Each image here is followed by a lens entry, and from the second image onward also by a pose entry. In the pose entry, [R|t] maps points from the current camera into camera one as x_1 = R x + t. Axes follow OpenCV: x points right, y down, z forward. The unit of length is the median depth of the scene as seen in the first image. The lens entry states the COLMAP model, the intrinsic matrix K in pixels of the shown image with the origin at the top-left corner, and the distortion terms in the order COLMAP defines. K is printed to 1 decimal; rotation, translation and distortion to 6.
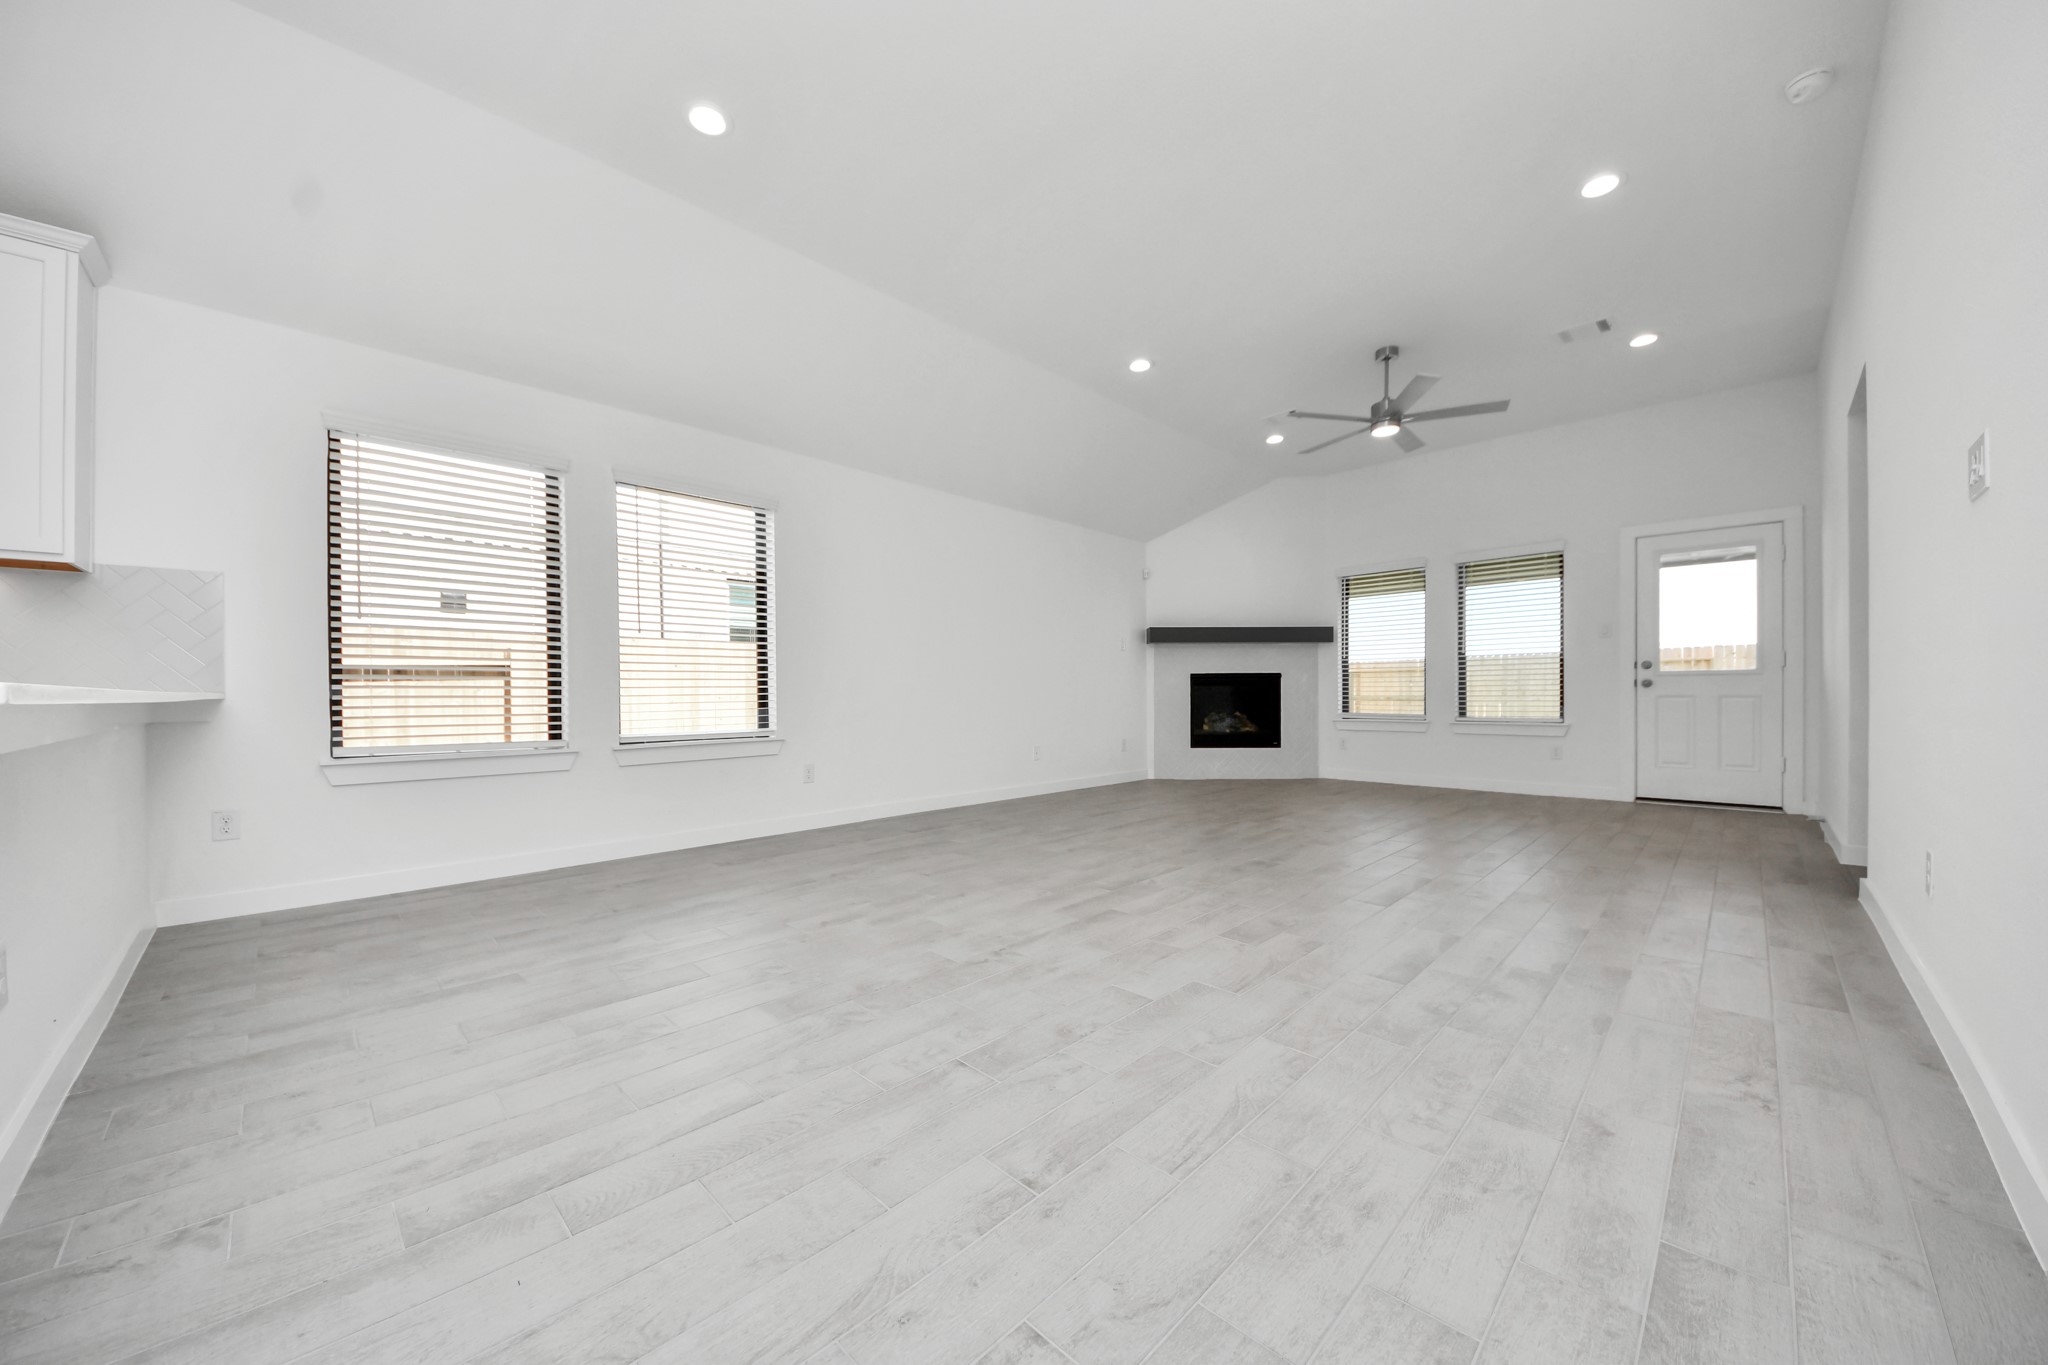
lens RADIAL K [[722.9, 0, 1018.9], [0, 722.9, 696.2], [0, 0, 1]] dist [0.020278, -0.016048]
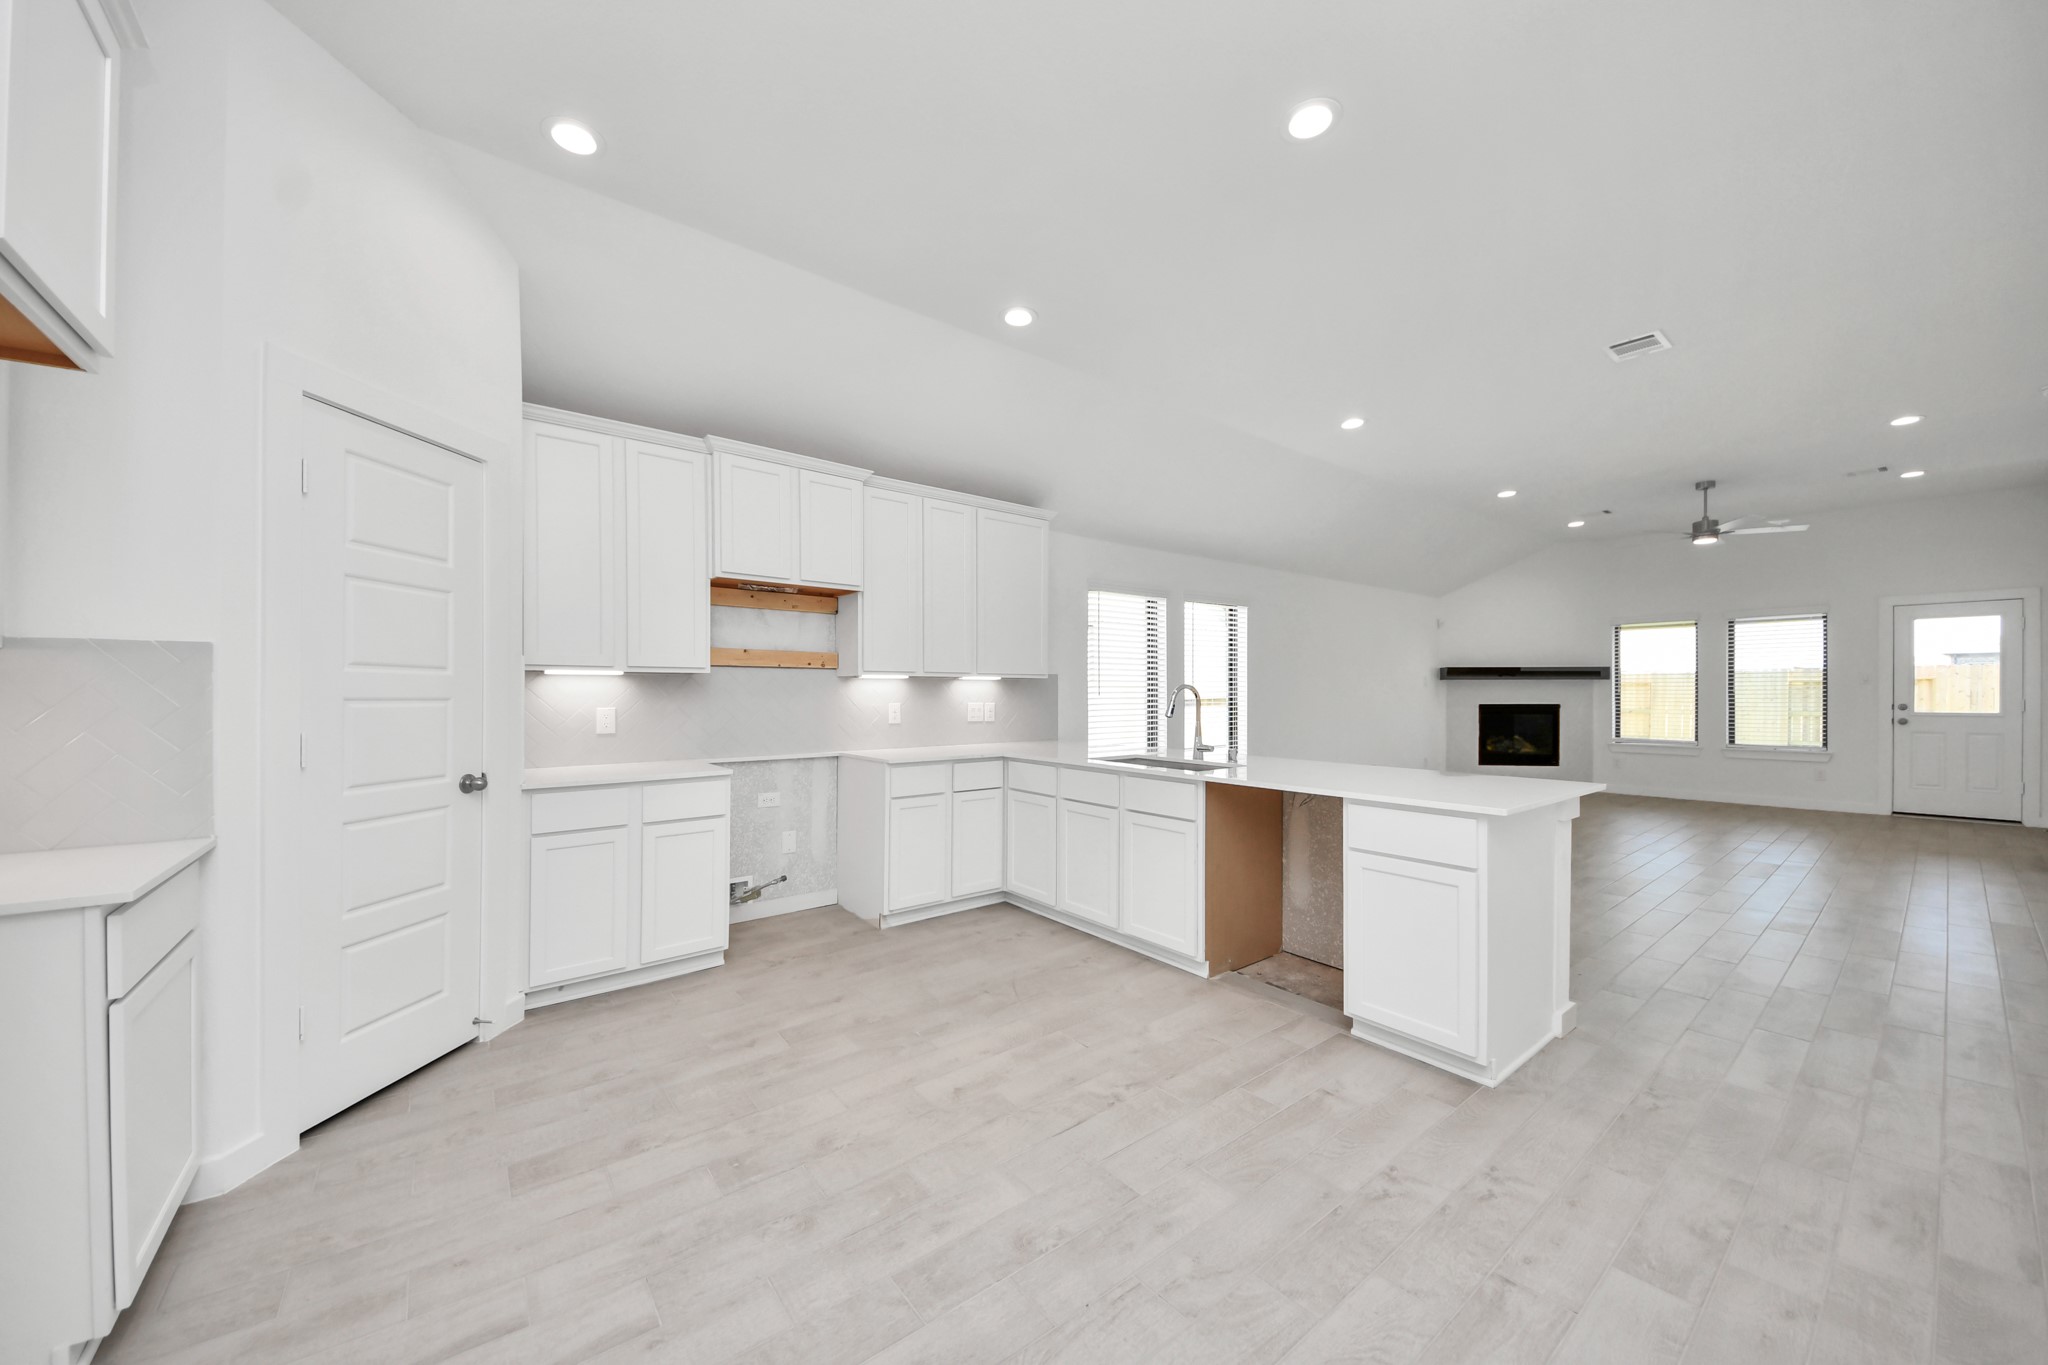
lens RADIAL K [[727.6, 0, 1022.2], [0, 727.6, 695.4], [0, 0, 1]] dist [0.019653, -0.015920]
pose [[0.992318, 0.001600, -0.123699, -0.549608], [-0.001626, 0.999999, -0.000116, -0.066318], [0.123699, 0.000316, 0.992320, -0.479789]]
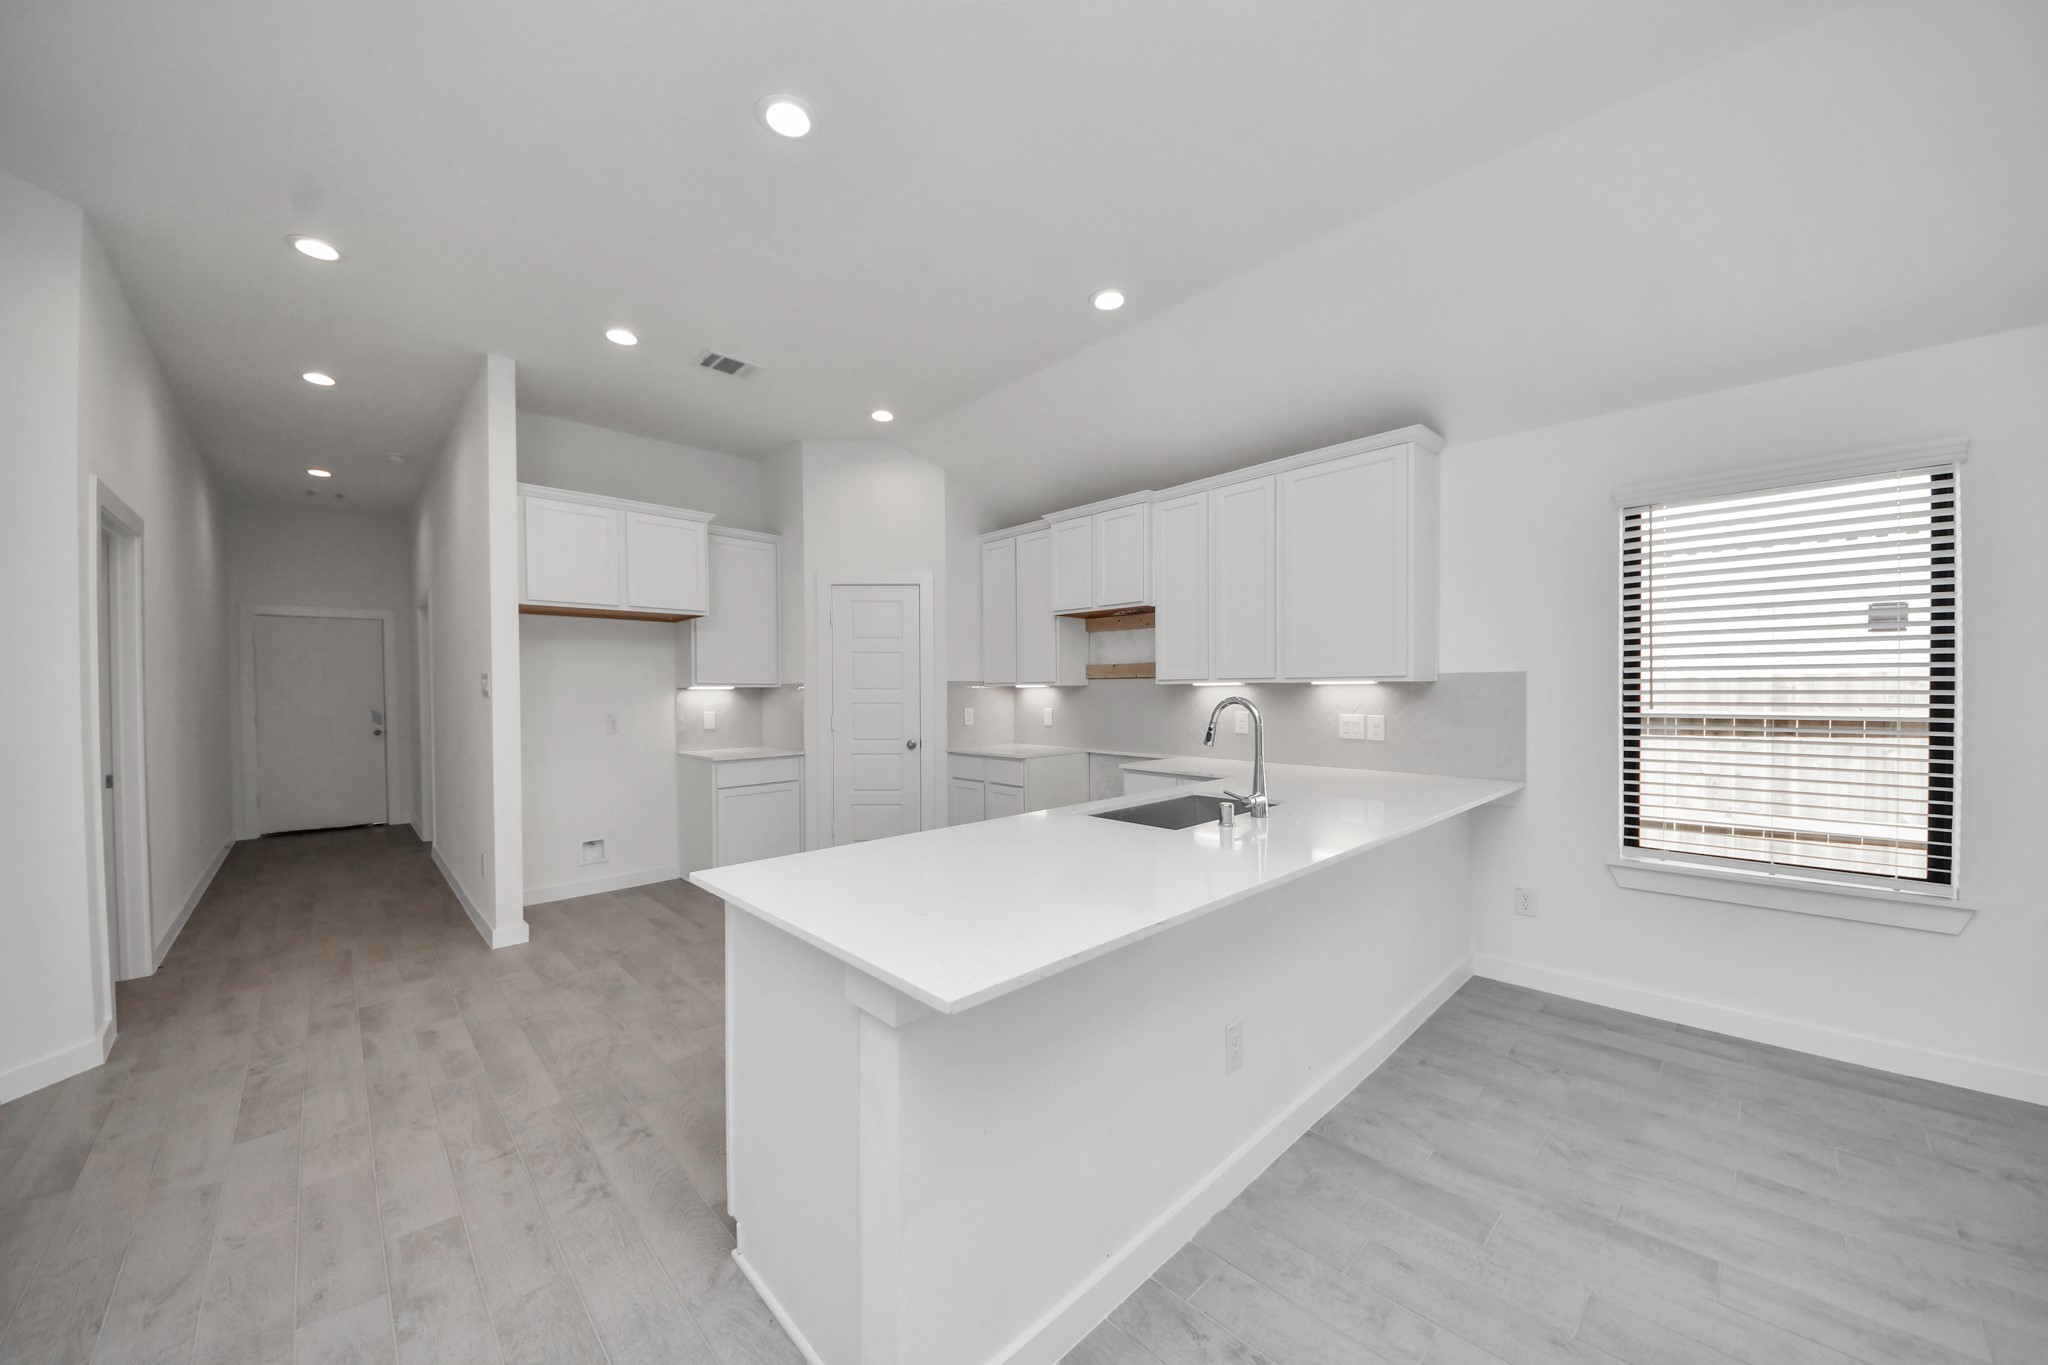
lens RADIAL K [[727.6, 0, 1022.2], [0, 727.6, 695.4], [0, 0, 1]] dist [0.019653, -0.015920]
pose [[-0.024048, 0.014099, -0.999611, 0.015902], [0.004687, 0.999891, 0.013990, -0.087633], [0.999700, -0.004349, -0.024112, 0.149403]]
